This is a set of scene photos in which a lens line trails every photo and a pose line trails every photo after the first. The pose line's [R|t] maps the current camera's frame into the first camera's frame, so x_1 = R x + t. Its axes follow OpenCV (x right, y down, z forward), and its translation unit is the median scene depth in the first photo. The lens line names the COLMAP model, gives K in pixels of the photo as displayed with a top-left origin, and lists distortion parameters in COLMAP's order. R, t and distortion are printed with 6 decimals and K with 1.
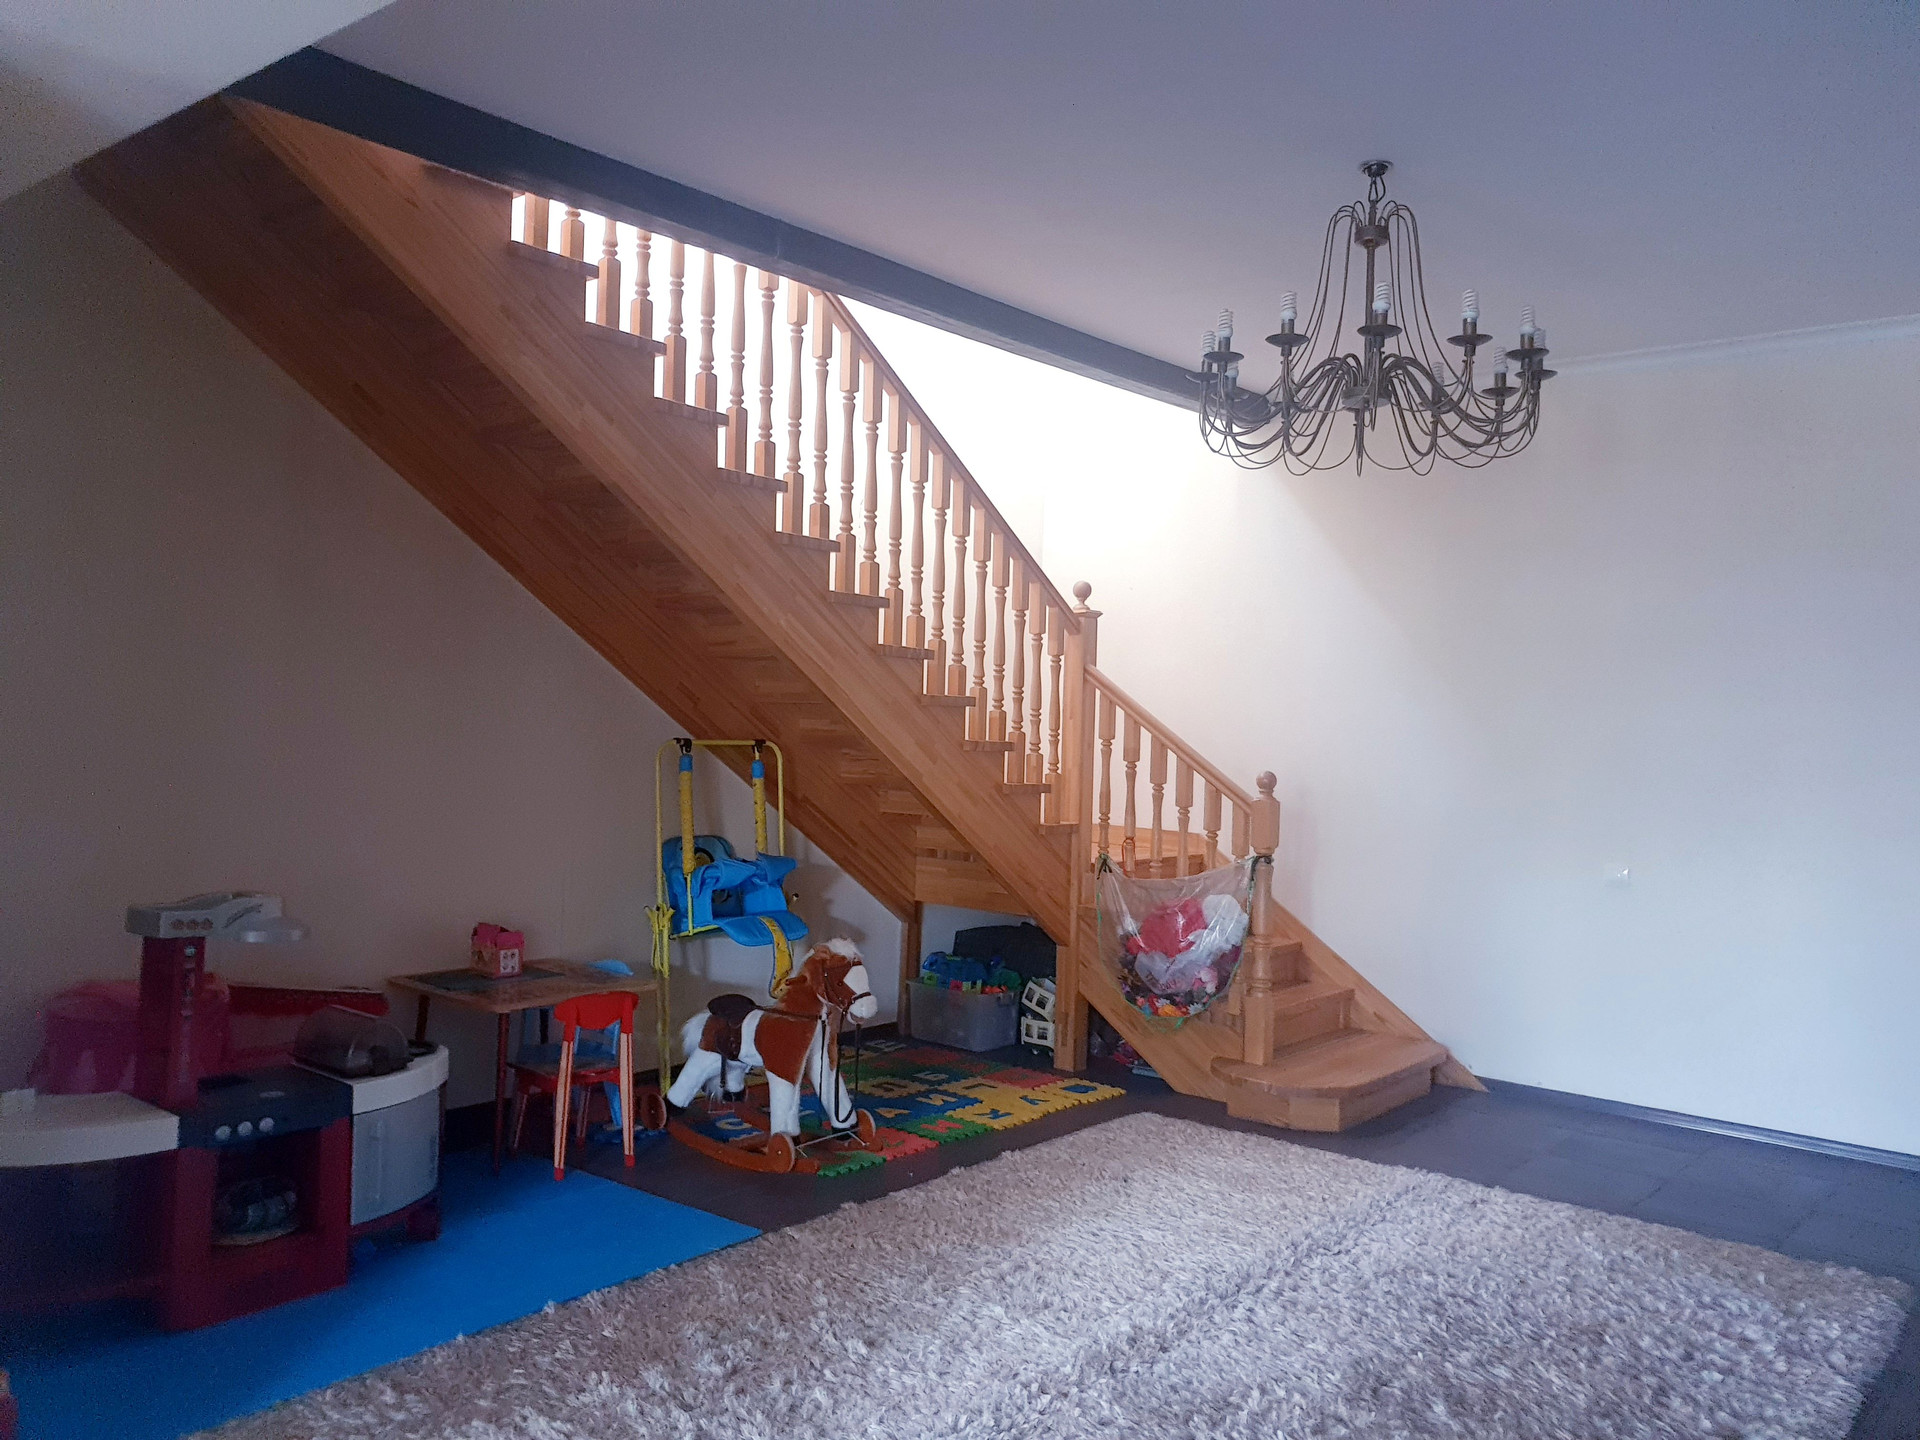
lens RADIAL K [[1487.5, 0, 961.3], [0, 1487.5, 724.7], [0, 0, 1]] dist [-0.007904, 0.009001]
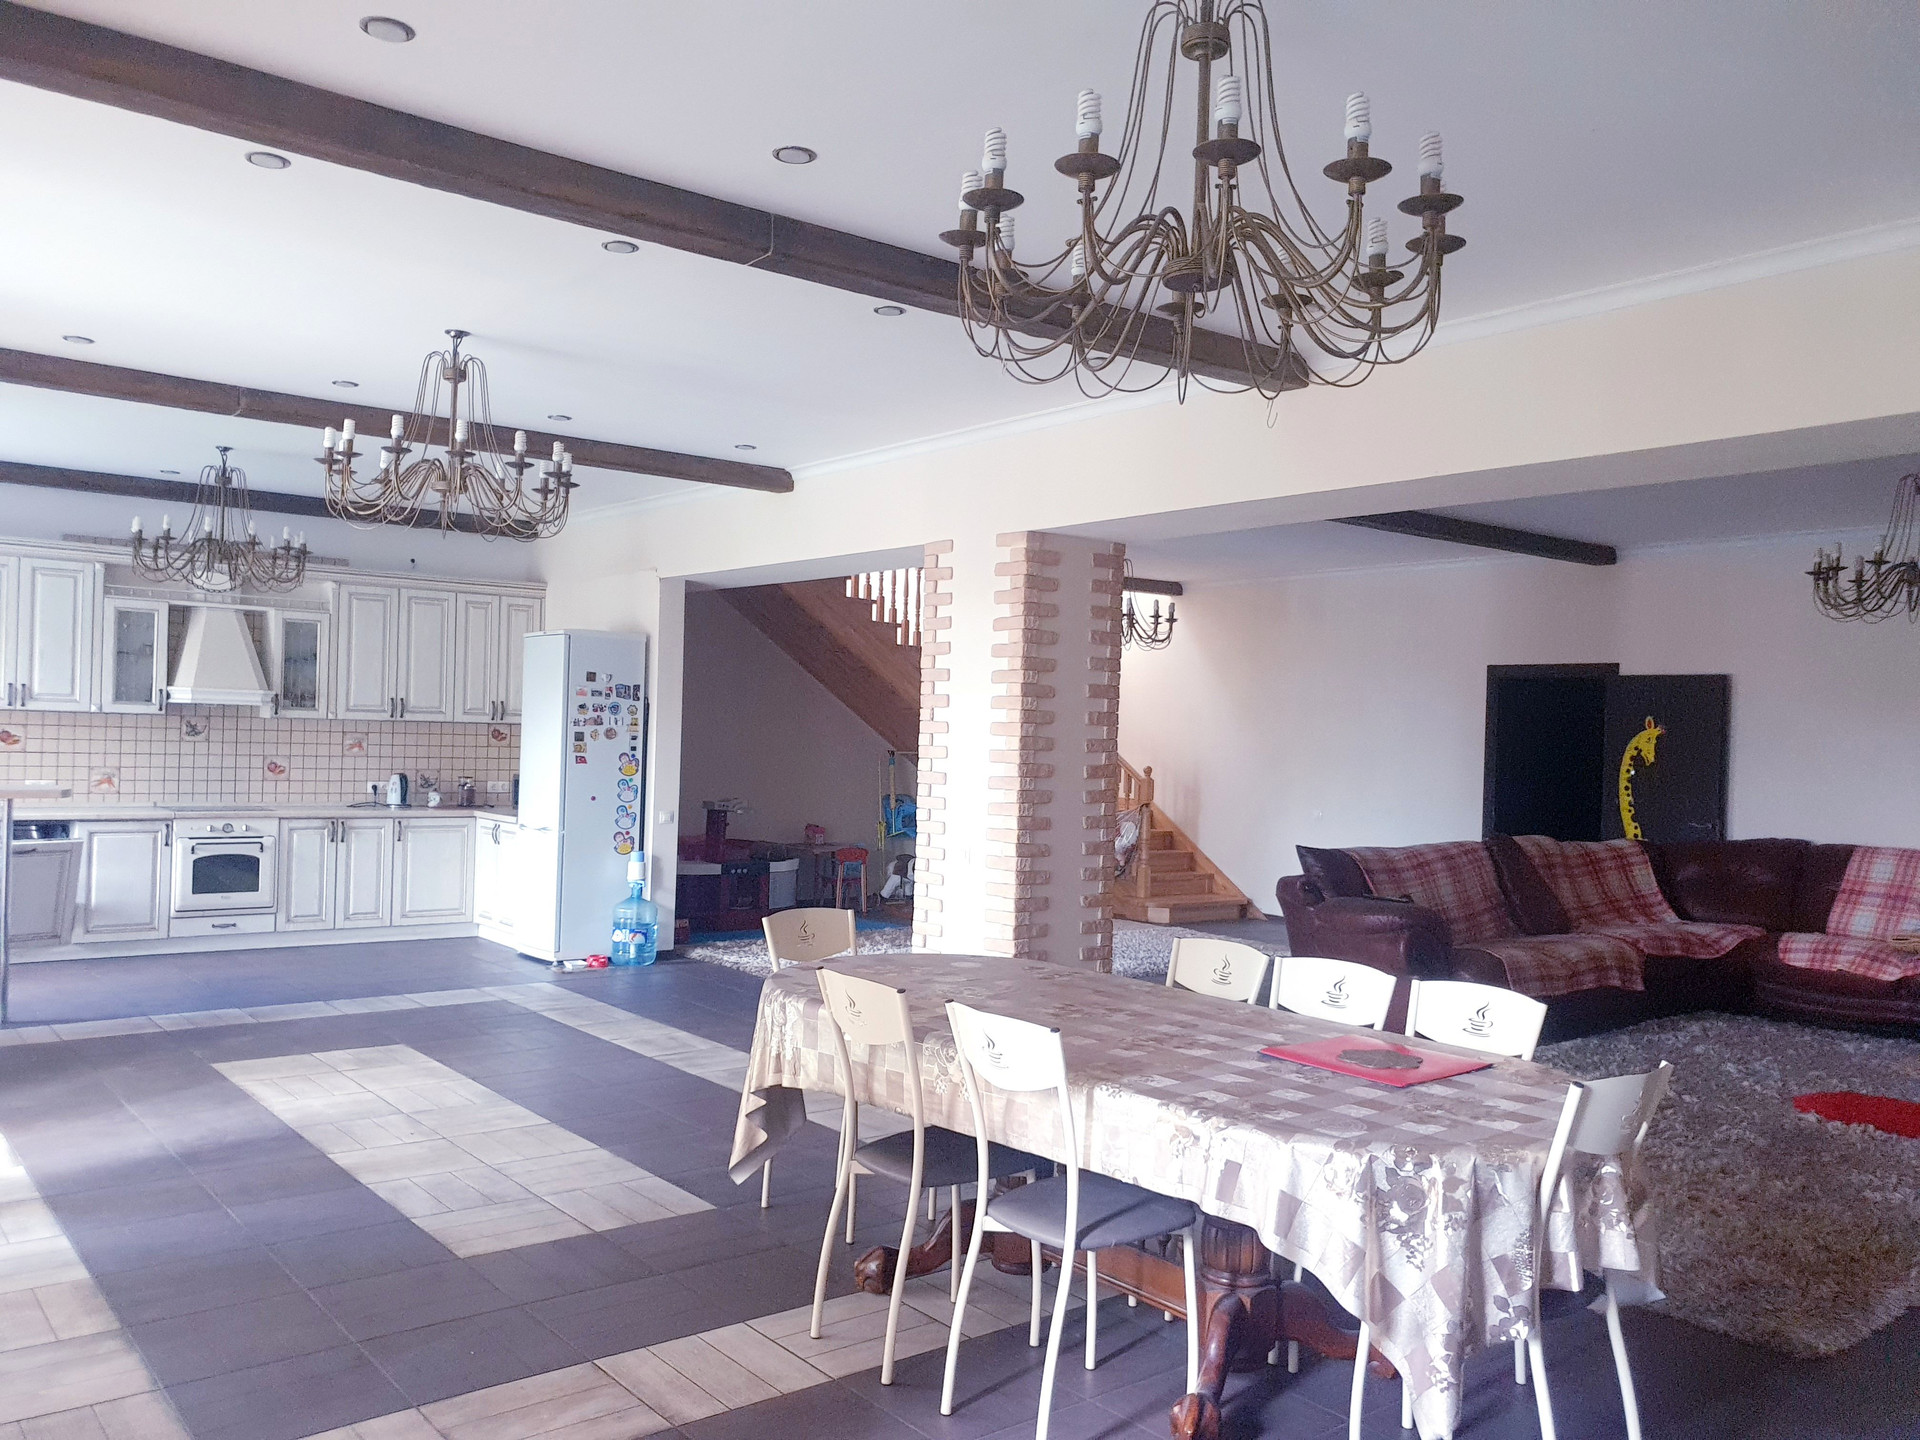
lens RADIAL K [[1487.5, 0, 964.4], [0, 1487.5, 716.2], [0, 0, 1]] dist [-0.007904, 0.009001]
pose [[0.980096, -0.006074, -0.198433, 0.492778], [0.000865, 0.999653, -0.026326, 0.020736], [0.198524, 0.025630, 0.979761, -1.603679]]
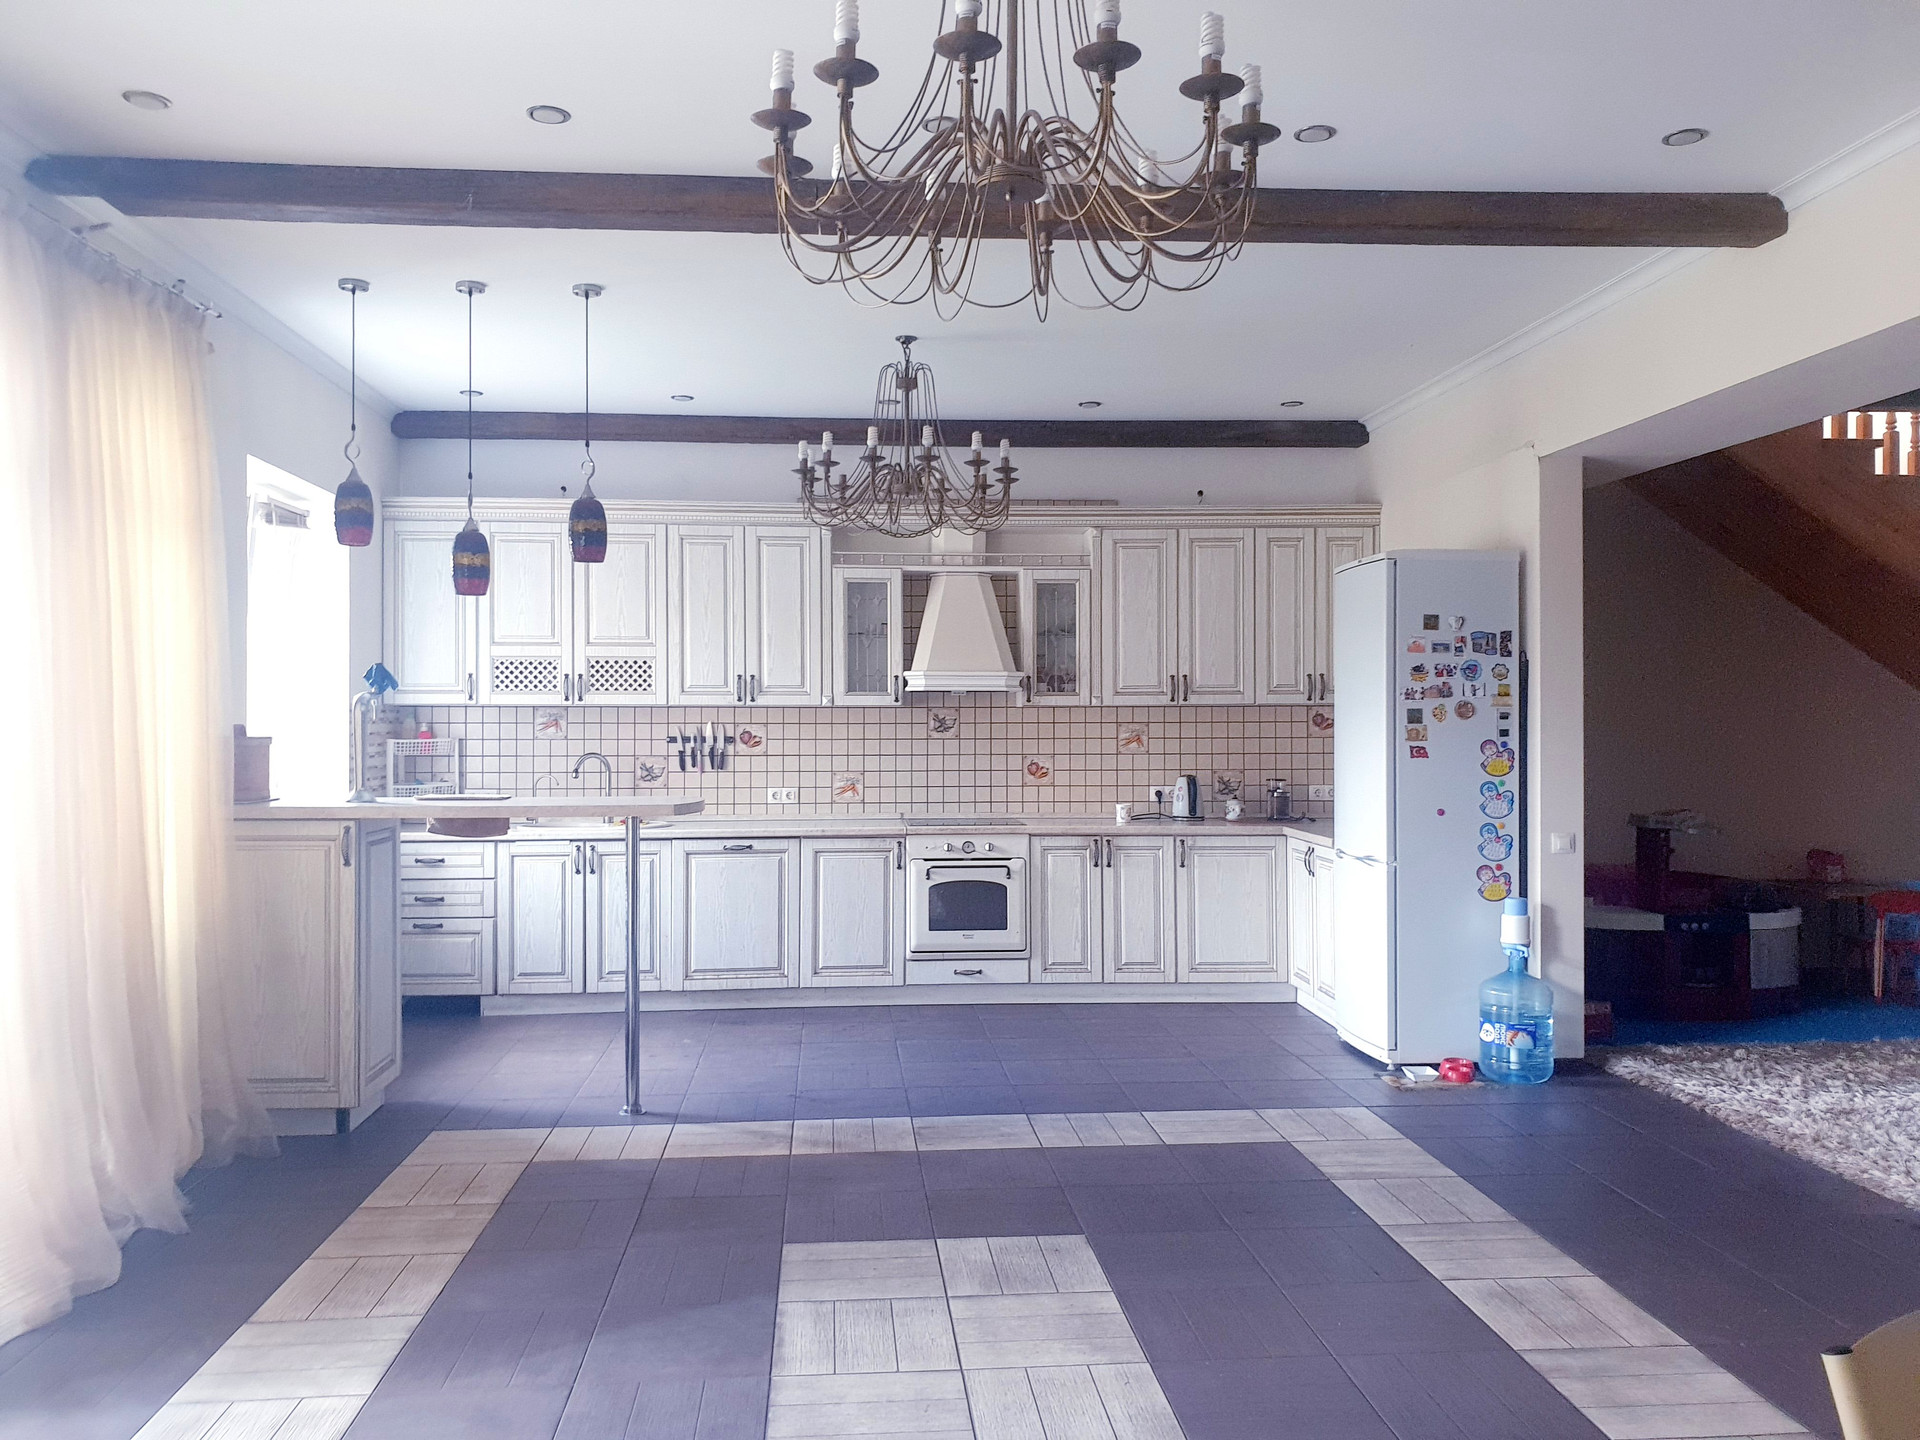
lens RADIAL K [[1487.5, 0, 927.8], [0, 1487.5, 708.4], [0, 0, 1]] dist [-0.007904, 0.009001]
pose [[0.684421, -0.039413, -0.728021, 0.212395], [0.018380, 0.999153, -0.036812, 0.028775], [0.728855, 0.011814, 0.684566, -0.870424]]
